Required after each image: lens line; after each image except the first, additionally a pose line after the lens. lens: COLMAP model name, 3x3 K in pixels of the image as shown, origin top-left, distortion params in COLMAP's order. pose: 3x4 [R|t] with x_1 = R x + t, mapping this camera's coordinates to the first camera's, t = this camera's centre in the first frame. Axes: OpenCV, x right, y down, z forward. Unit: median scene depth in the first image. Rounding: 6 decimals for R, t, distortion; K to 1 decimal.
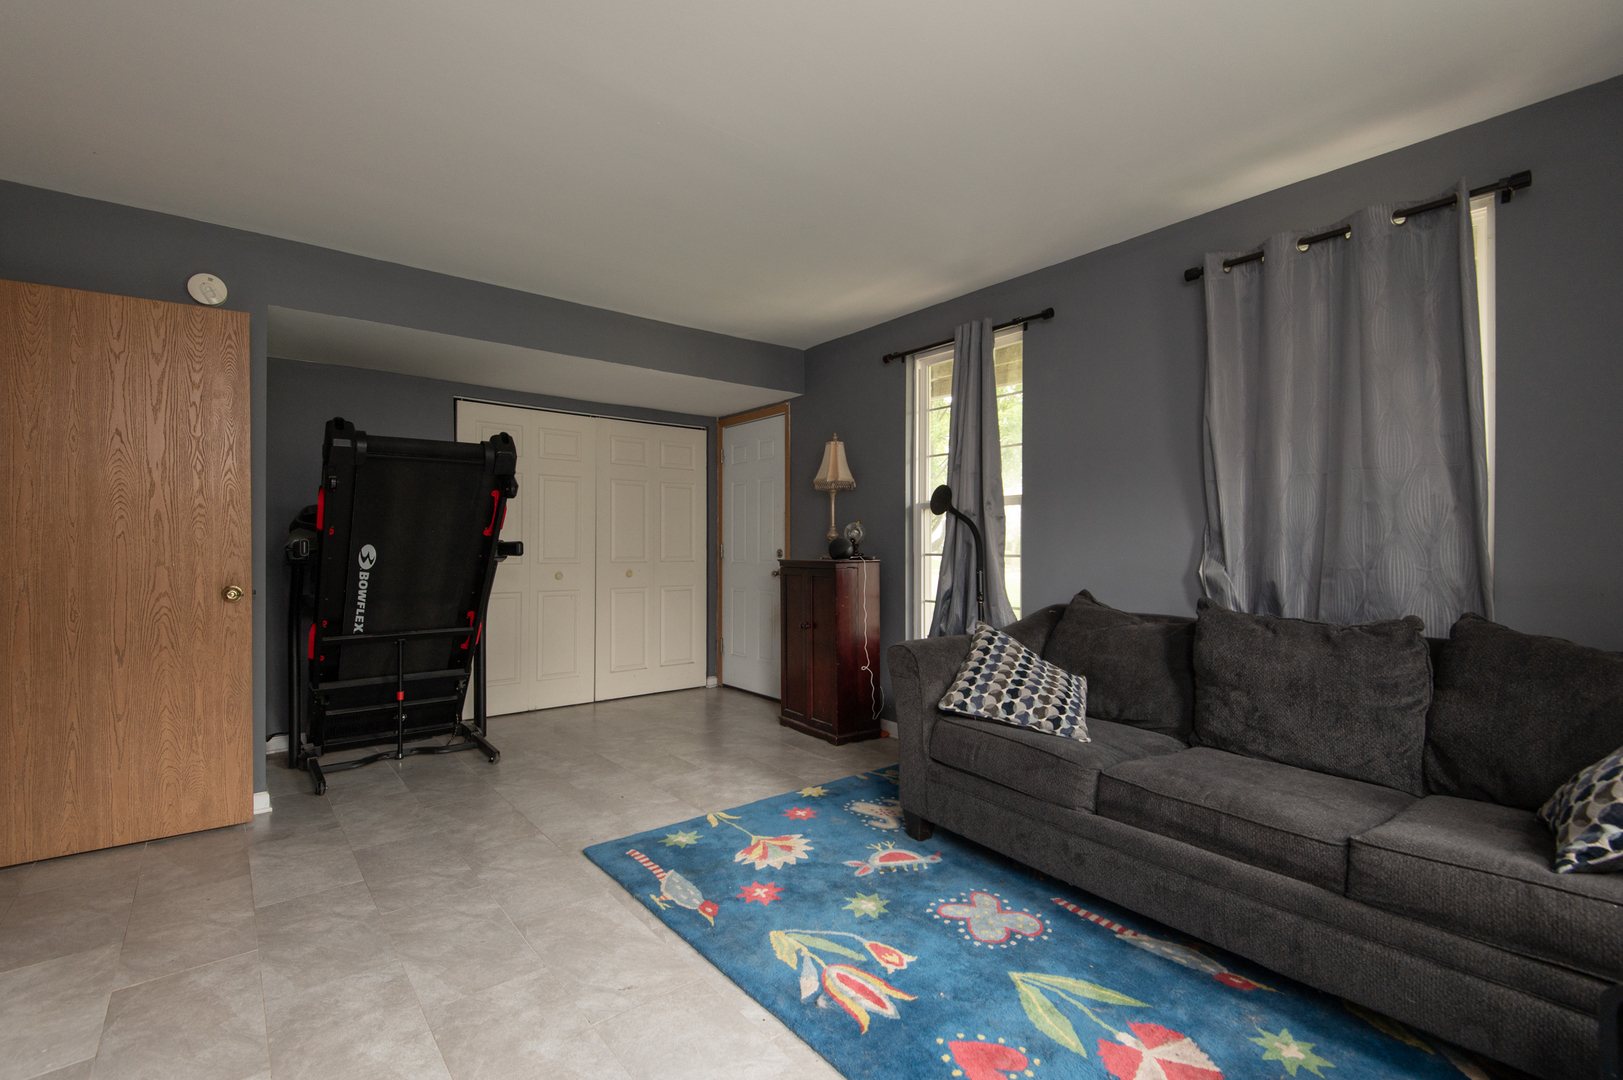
lens RADIAL K [[730.4, 0, 808.7], [0, 730.4, 546.1], [0, 0, 1]] dist [0.016019, -0.007404]
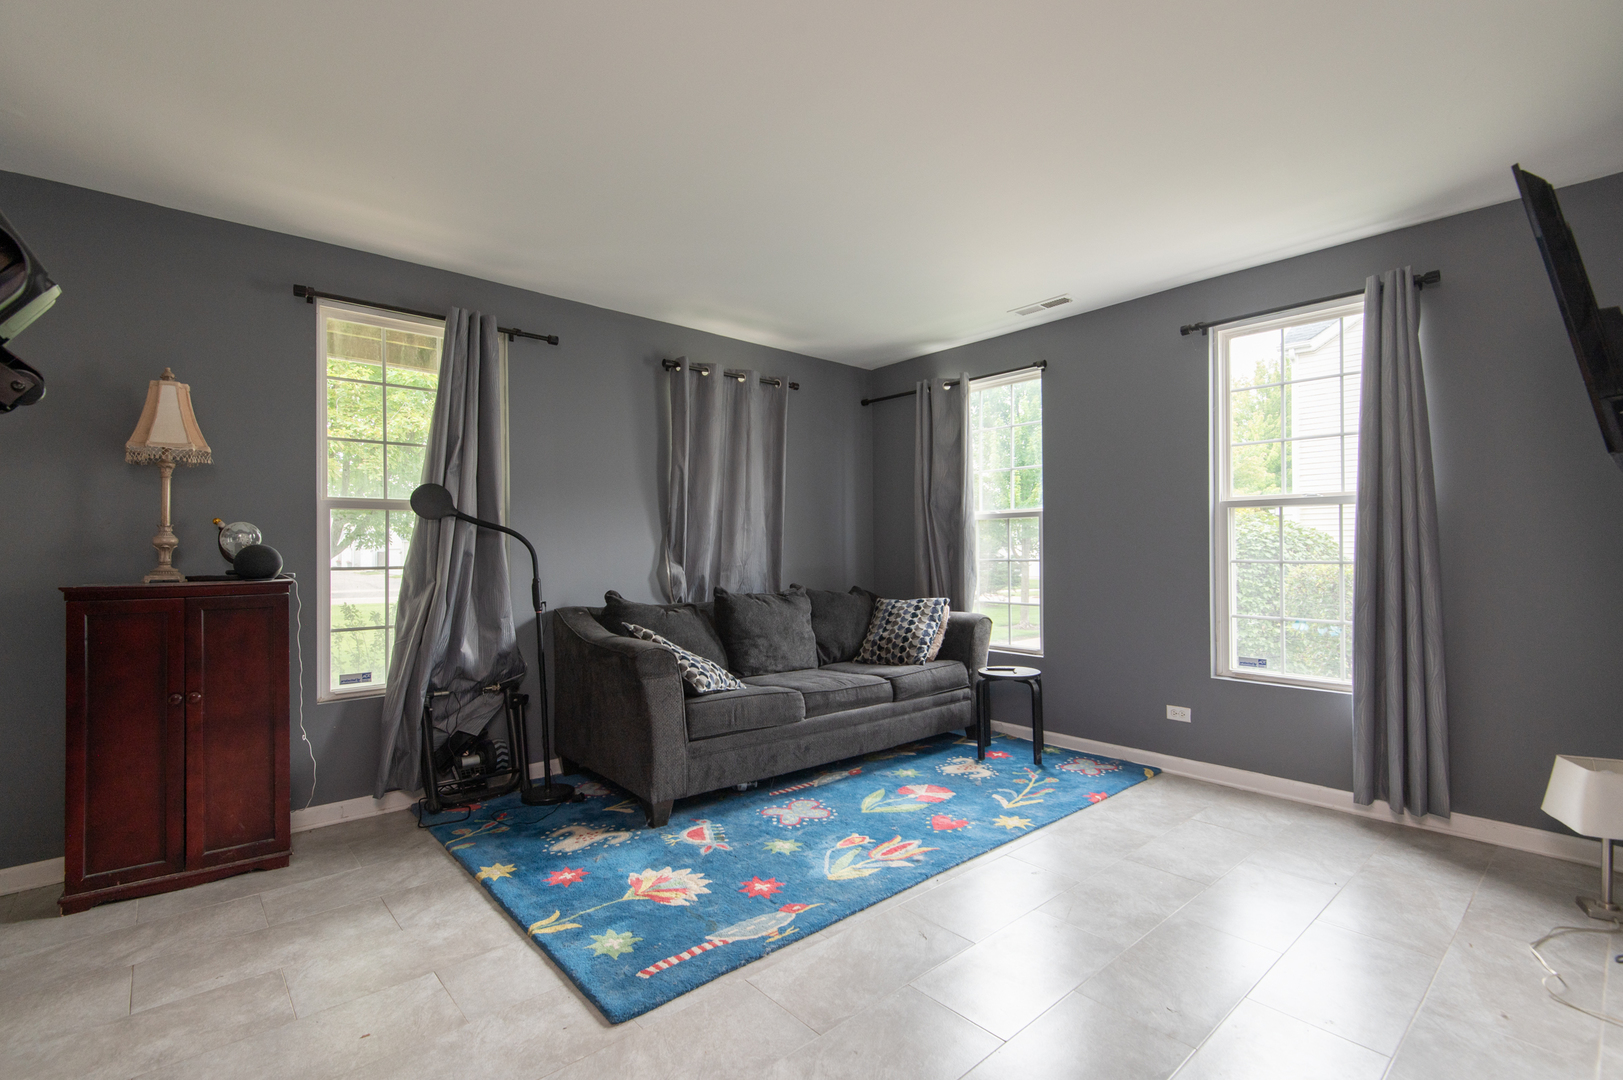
lens RADIAL K [[730.4, 0, 812.9], [0, 730.4, 545.9], [0, 0, 1]] dist [0.016019, -0.007404]
pose [[-0.056653, 0.006671, 0.998372, -1.068067], [0.010451, 0.999927, -0.006089, -0.002611], [-0.998339, 0.010089, -0.056718, 0.946421]]
